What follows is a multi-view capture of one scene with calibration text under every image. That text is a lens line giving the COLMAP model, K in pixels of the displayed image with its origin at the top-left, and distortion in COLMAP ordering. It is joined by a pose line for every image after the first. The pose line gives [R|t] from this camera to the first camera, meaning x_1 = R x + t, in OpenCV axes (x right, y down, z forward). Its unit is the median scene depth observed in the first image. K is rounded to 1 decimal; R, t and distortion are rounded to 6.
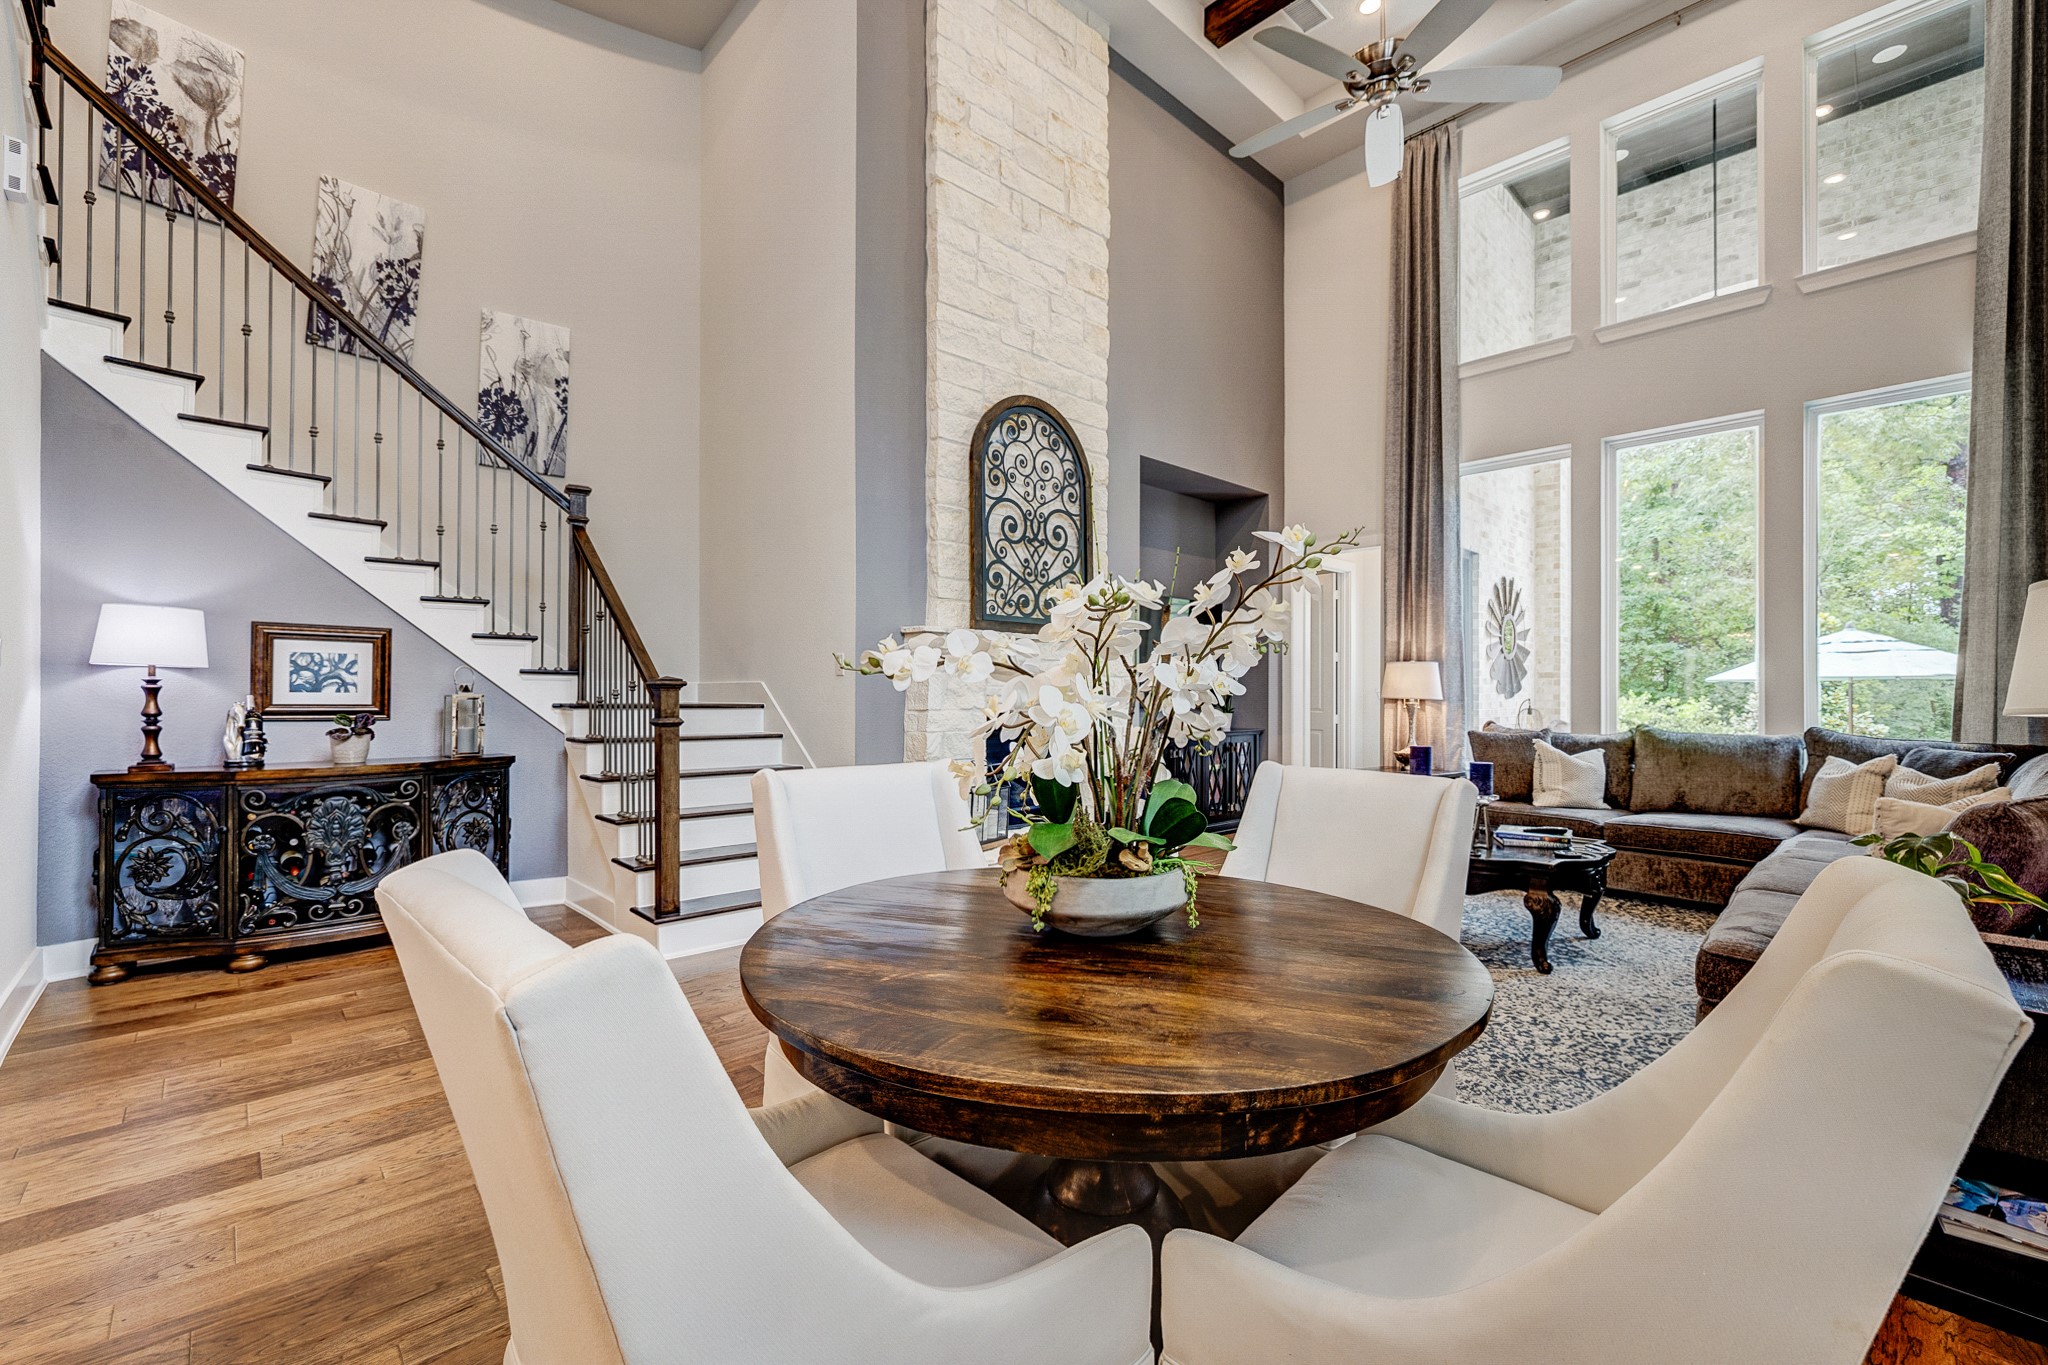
lens RADIAL K [[869.1, 0, 1021.9], [0, 869.1, 685.8], [0, 0, 1]] dist [-0.000593, 0.000217]
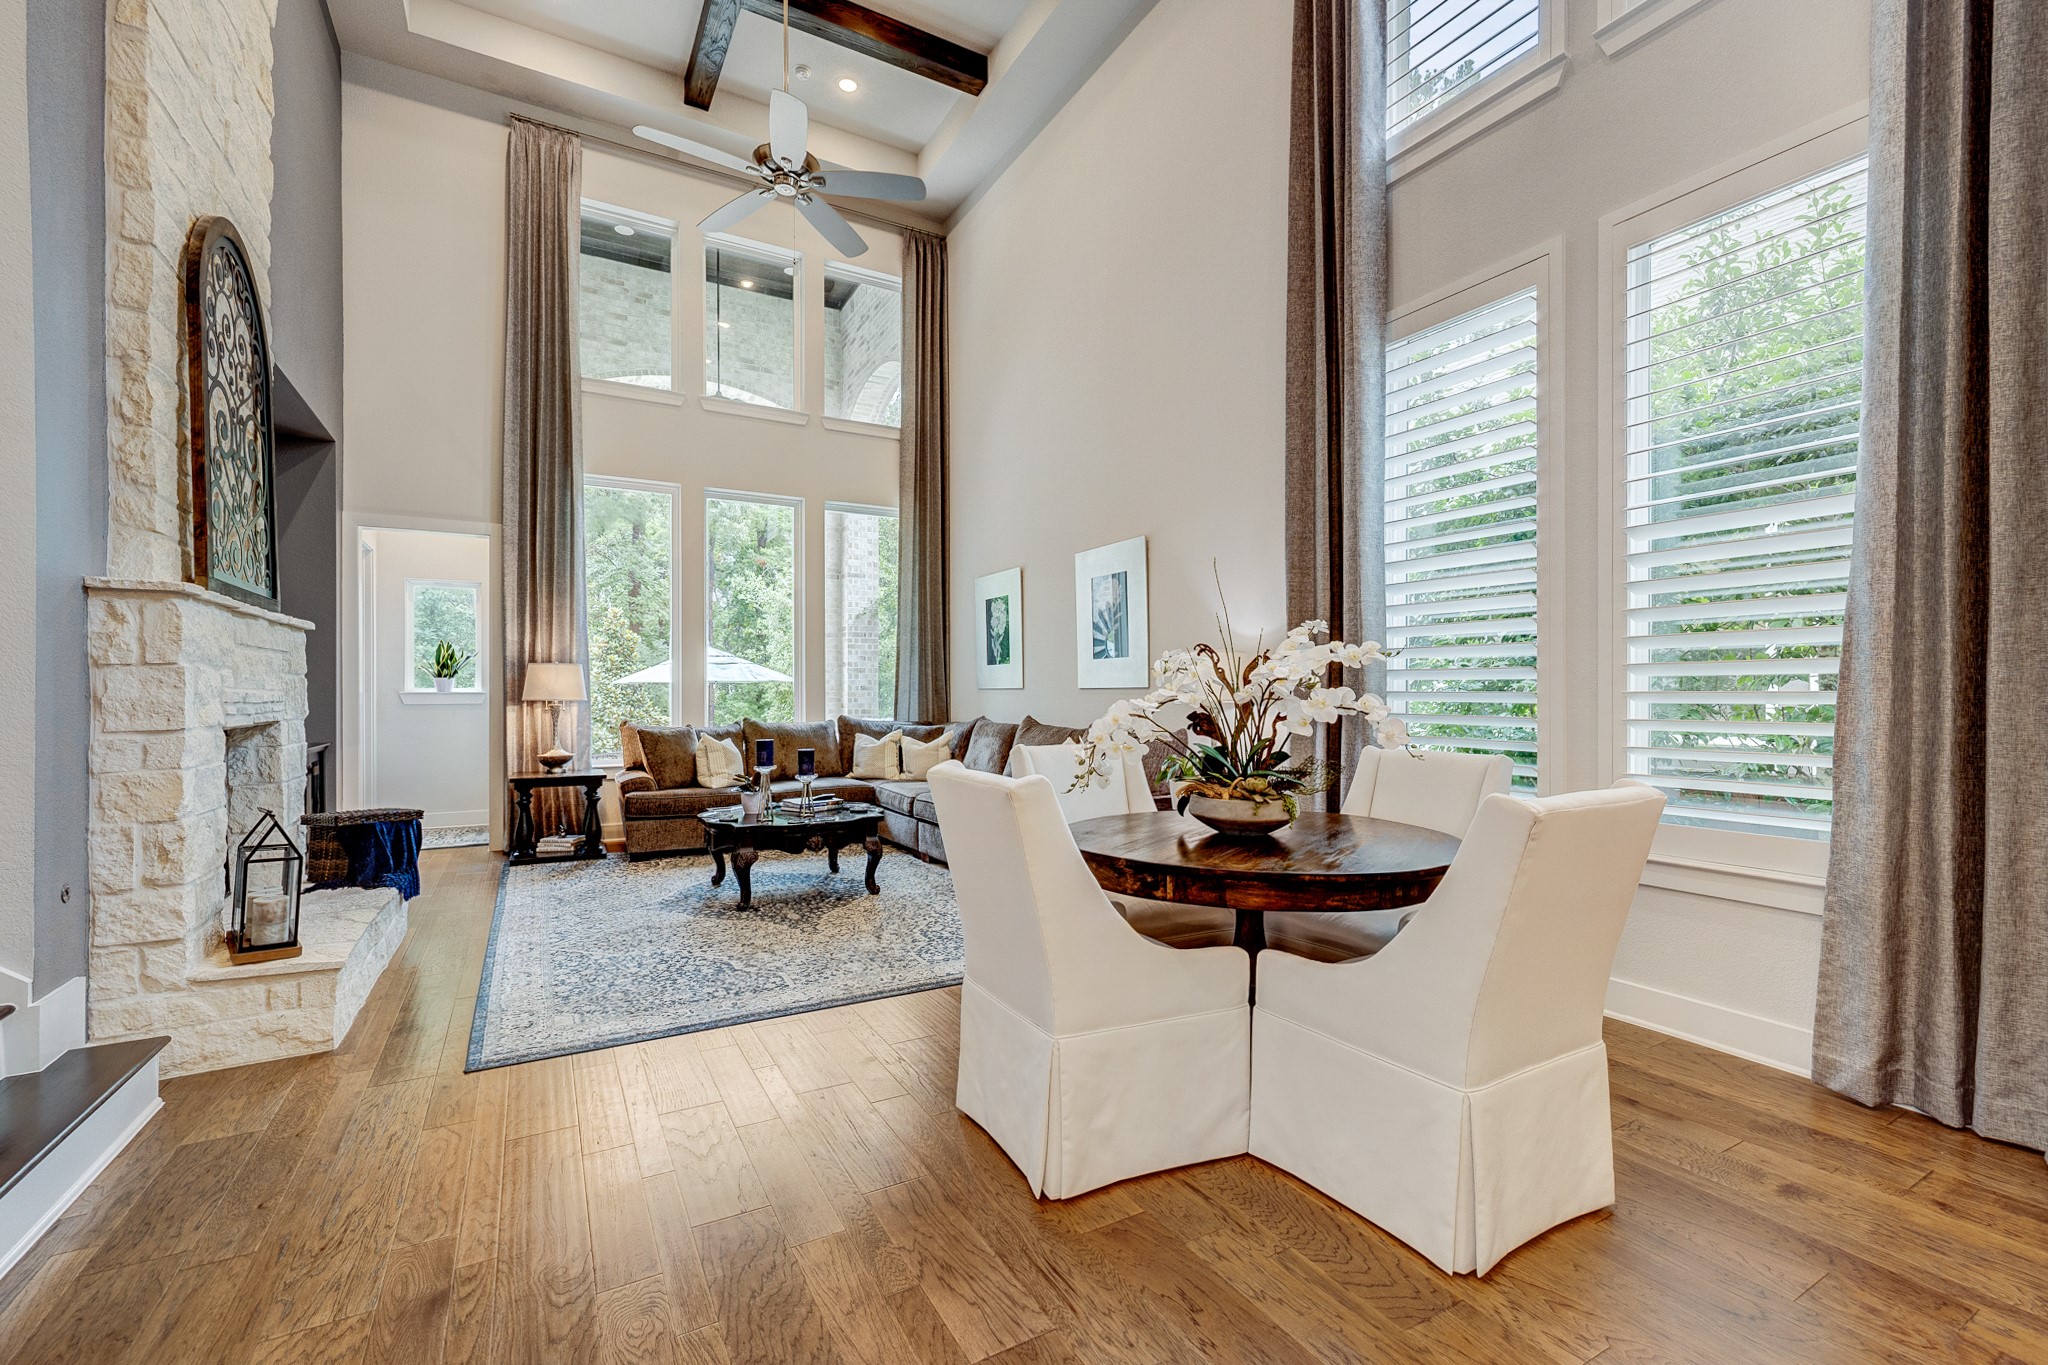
lens RADIAL K [[869.1, 0, 1030.6], [0, 869.1, 700.5], [0, 0, 1]] dist [-0.000593, 0.000217]
pose [[0.233203, -0.012121, 0.972352, -0.485536], [-0.004394, 0.999899, 0.013518, -0.001488], [-0.972418, -0.007425, 0.233126, 0.300134]]
